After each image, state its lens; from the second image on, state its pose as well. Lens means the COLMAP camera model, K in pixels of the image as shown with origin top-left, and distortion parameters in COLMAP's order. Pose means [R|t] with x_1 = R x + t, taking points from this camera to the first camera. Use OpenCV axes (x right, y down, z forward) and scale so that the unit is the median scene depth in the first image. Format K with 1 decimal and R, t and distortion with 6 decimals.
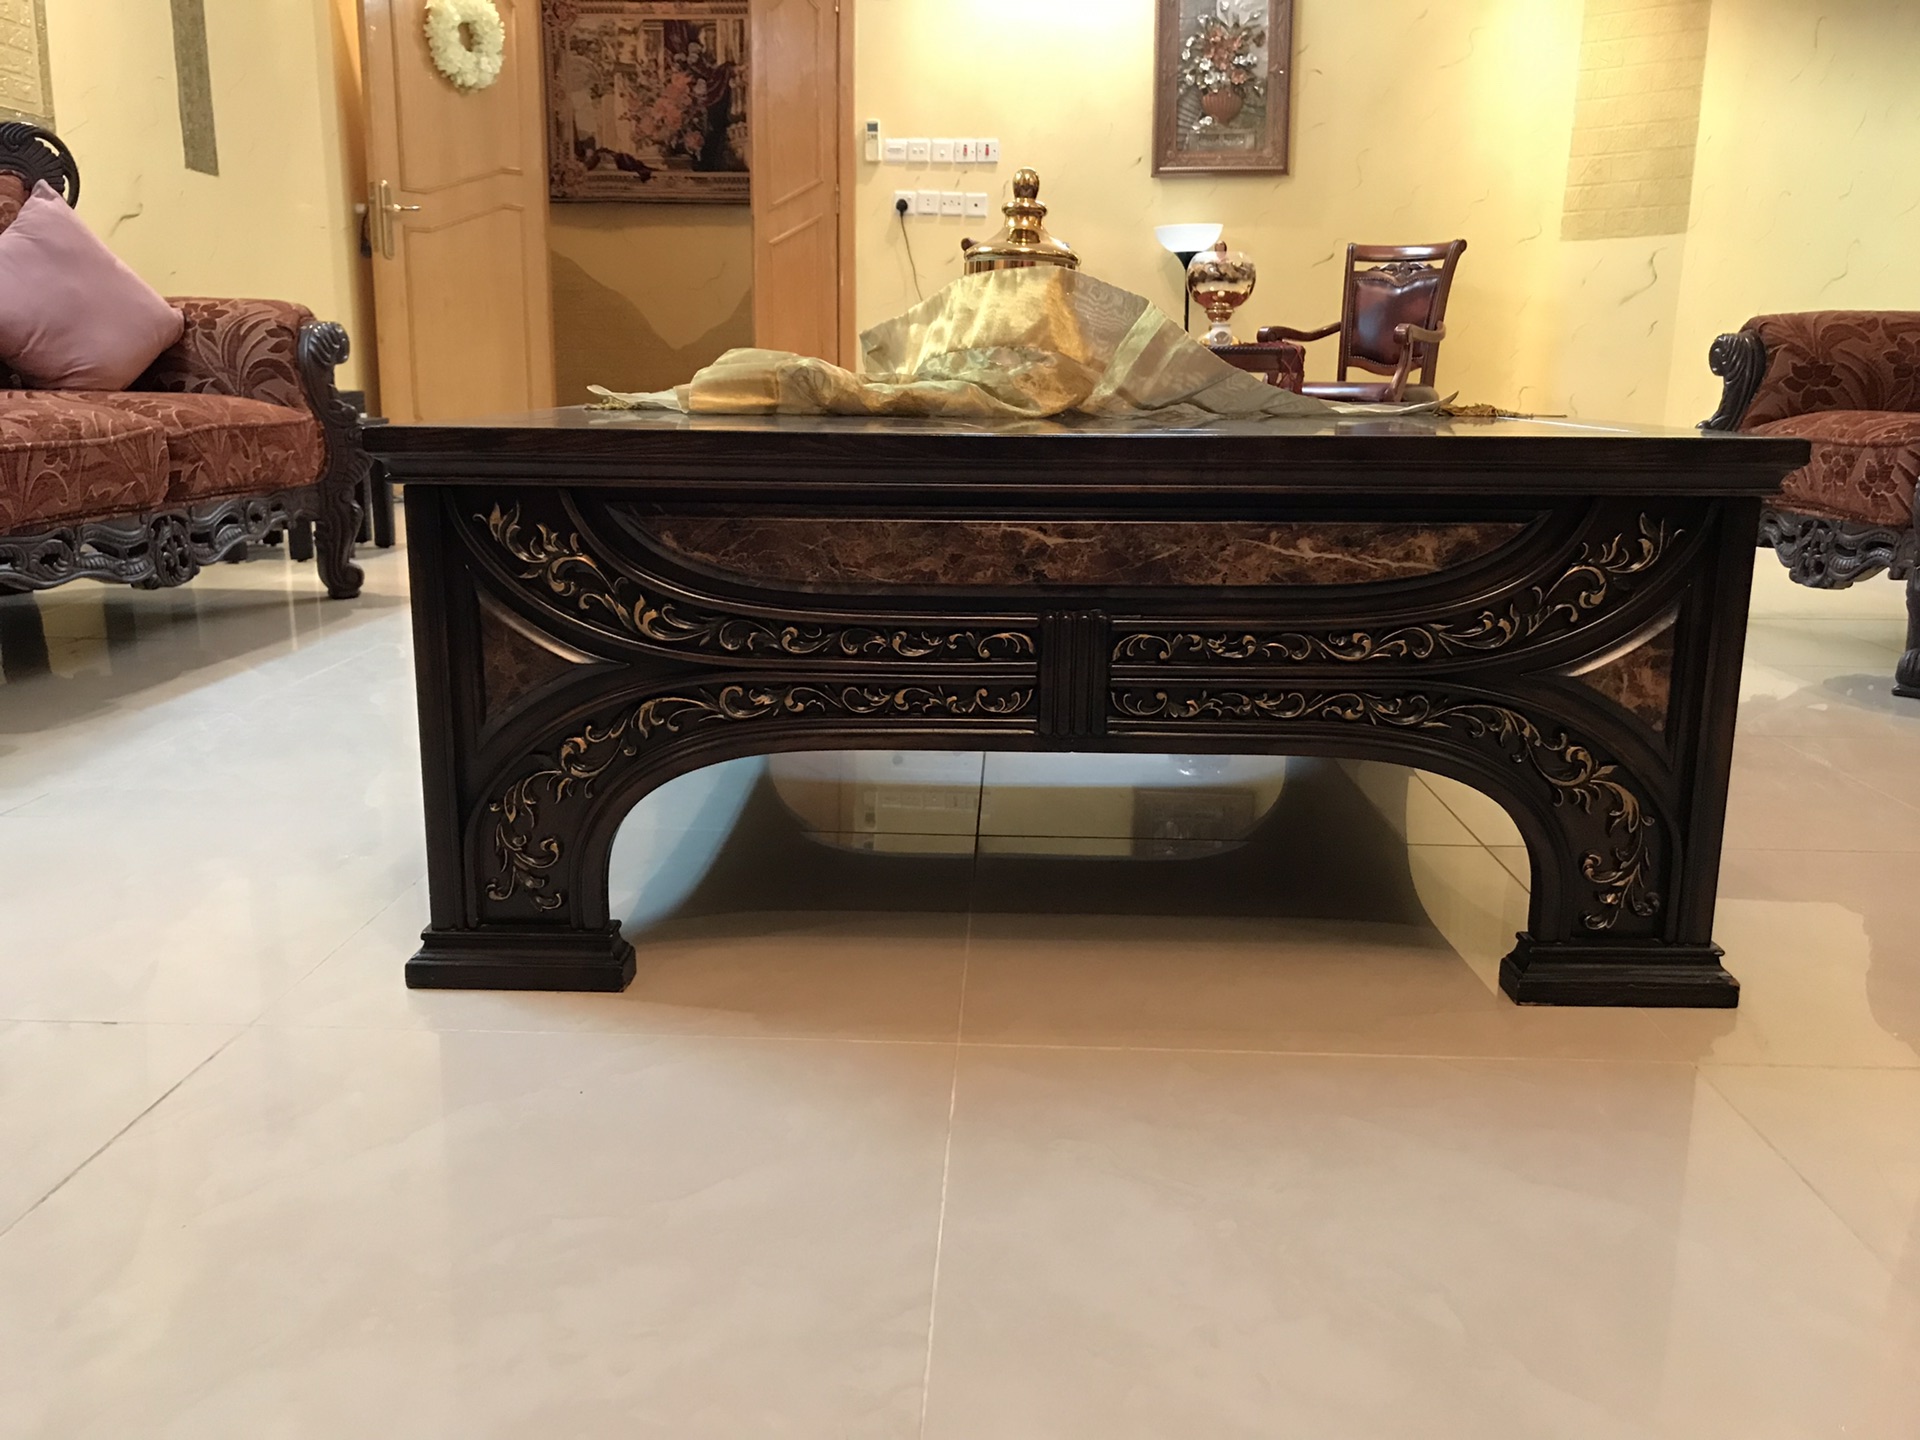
lens RADIAL K [[1555.5, 0, 948.4], [0, 1555.5, 694.1], [0, 0, 1]] dist [0.060250, -0.080405]
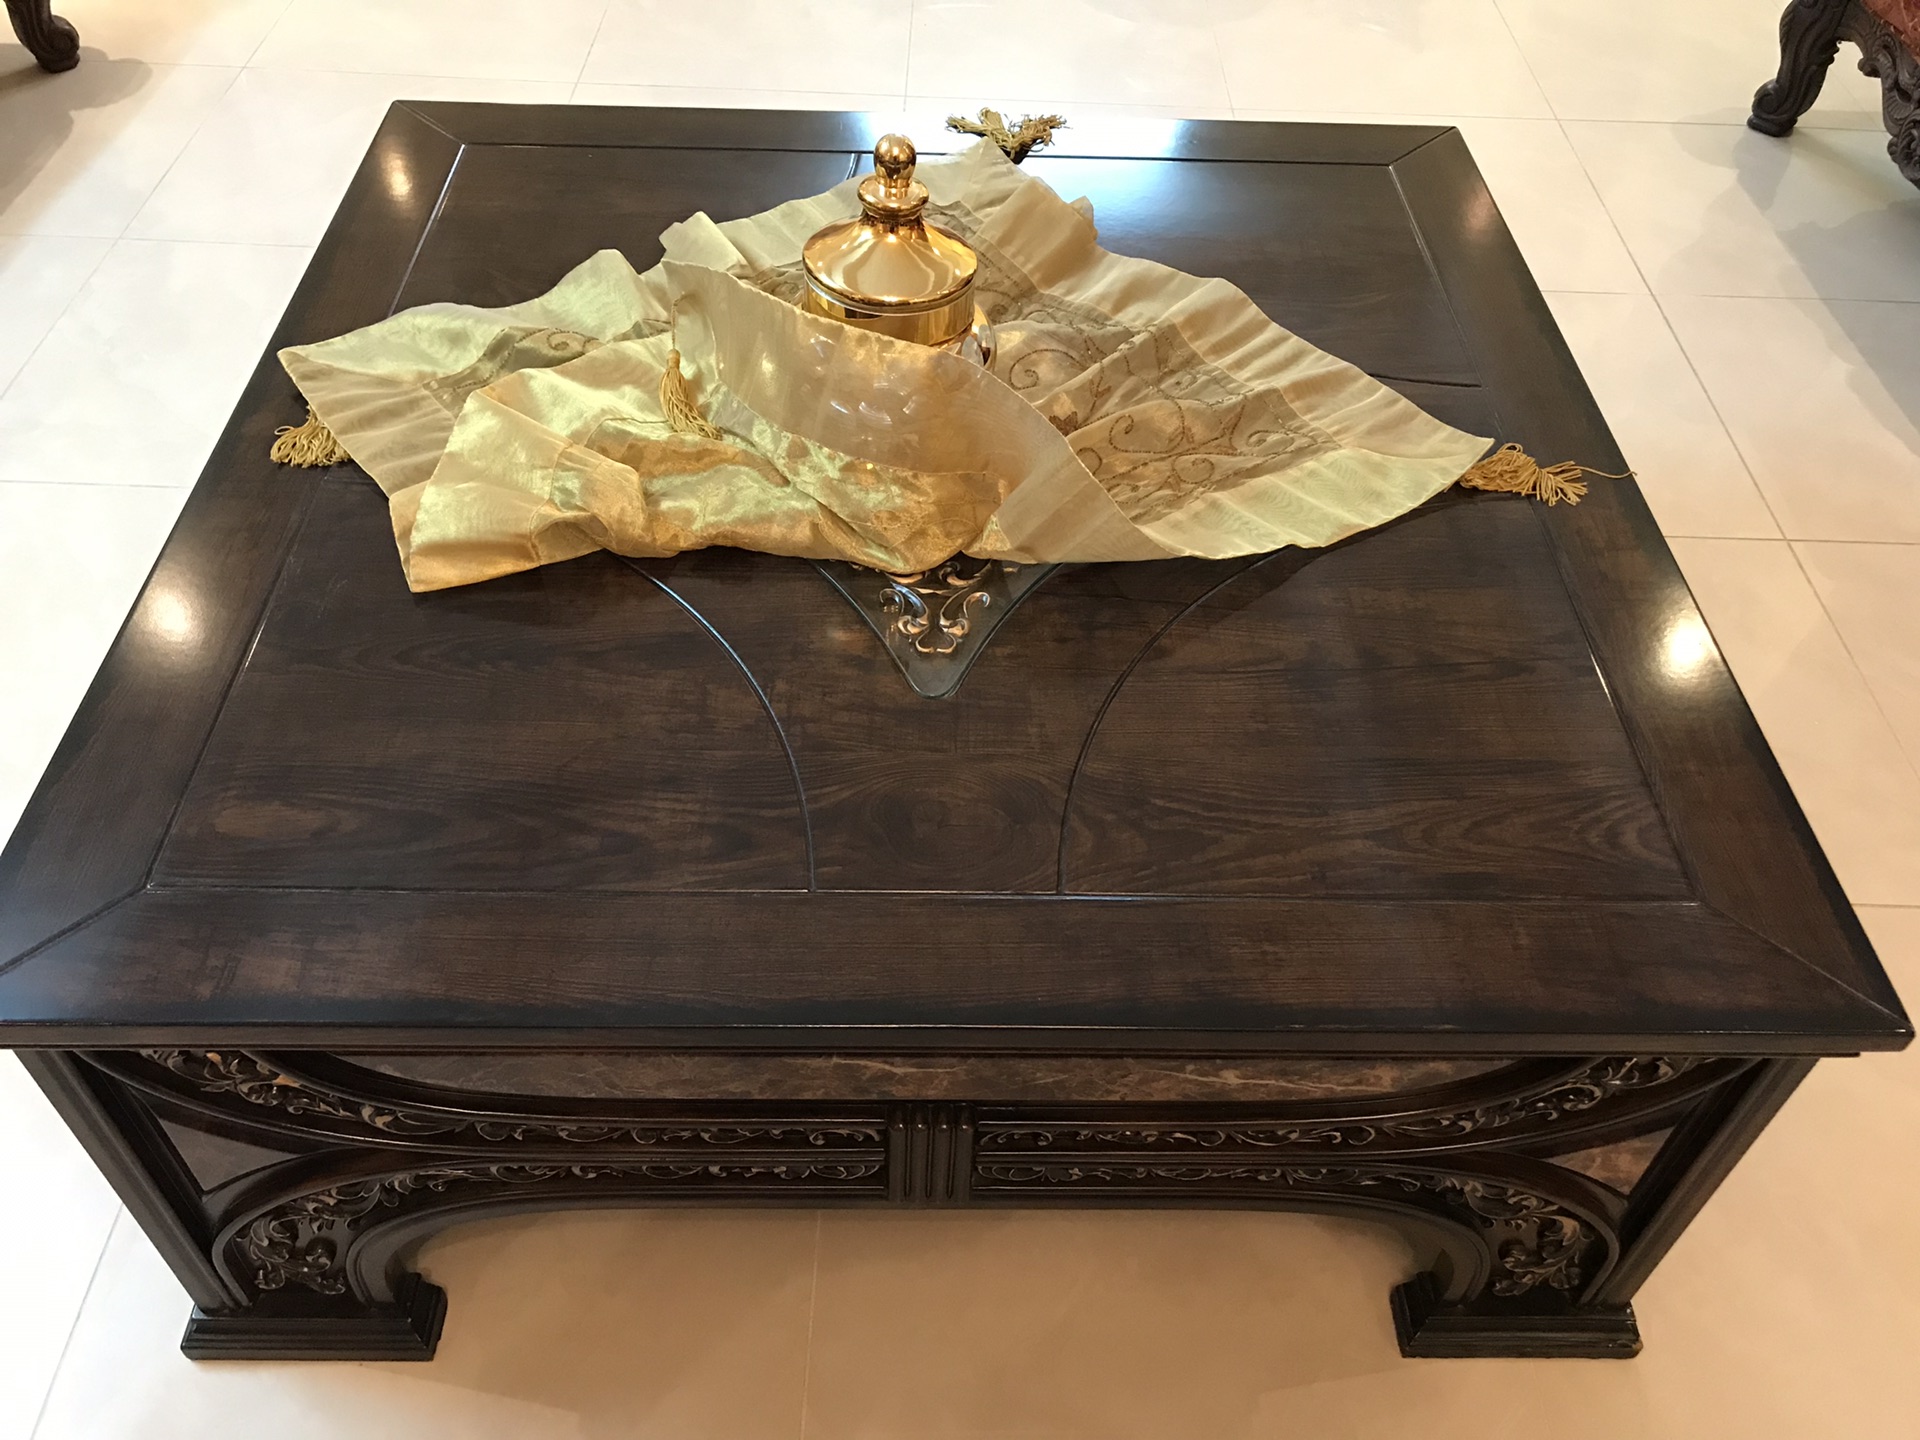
lens RADIAL K [[1572.0, 0, 973.7], [0, 1572.0, 690.3], [0, 0, 1]] dist [0.026008, -0.006841]
pose [[0.998965, -0.008510, 0.044675, 0.069313], [-0.017140, 0.839452, 0.543164, -0.669177], [-0.042125, -0.543368, 0.838437, 0.455587]]
